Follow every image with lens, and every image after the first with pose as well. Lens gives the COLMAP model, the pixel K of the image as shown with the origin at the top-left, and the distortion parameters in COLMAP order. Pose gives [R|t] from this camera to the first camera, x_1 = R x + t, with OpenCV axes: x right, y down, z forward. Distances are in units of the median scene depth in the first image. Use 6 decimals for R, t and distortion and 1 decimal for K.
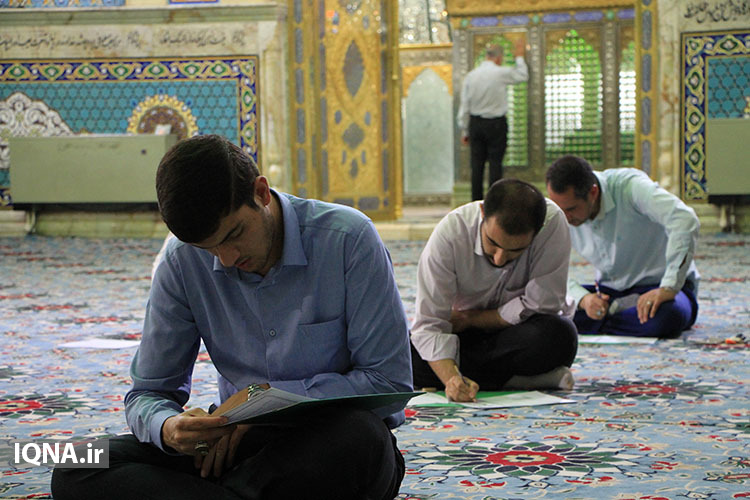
lens RADIAL K [[2169.6, 0, 374.9], [0, 2169.6, 250.8], [0, 0, 1]] dist [0.659962, 0.000000]
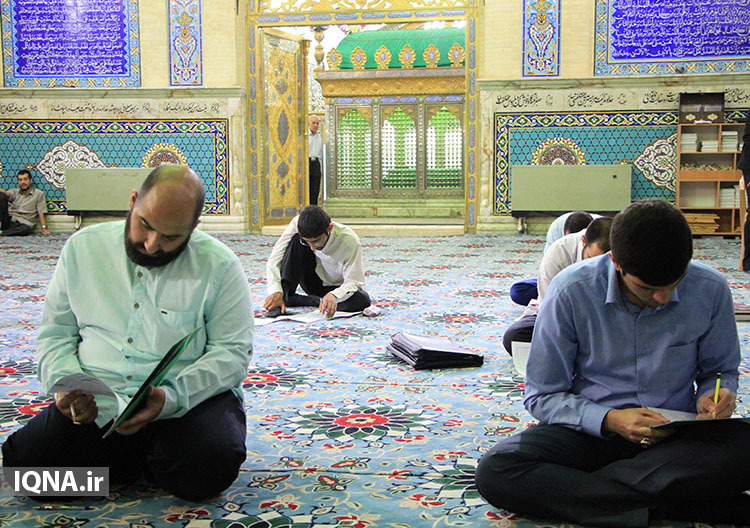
lens RADIAL K [[1240.9, 0, 375.0], [0, 1240.9, 264.8], [0, 0, 1]] dist [0.027872, 0.000000]
pose [[0.985047, 0.001515, 0.172280, -0.102258], [-0.006766, 0.999530, 0.029899, -0.011067], [-0.172154, -0.030618, 0.984594, 0.088969]]
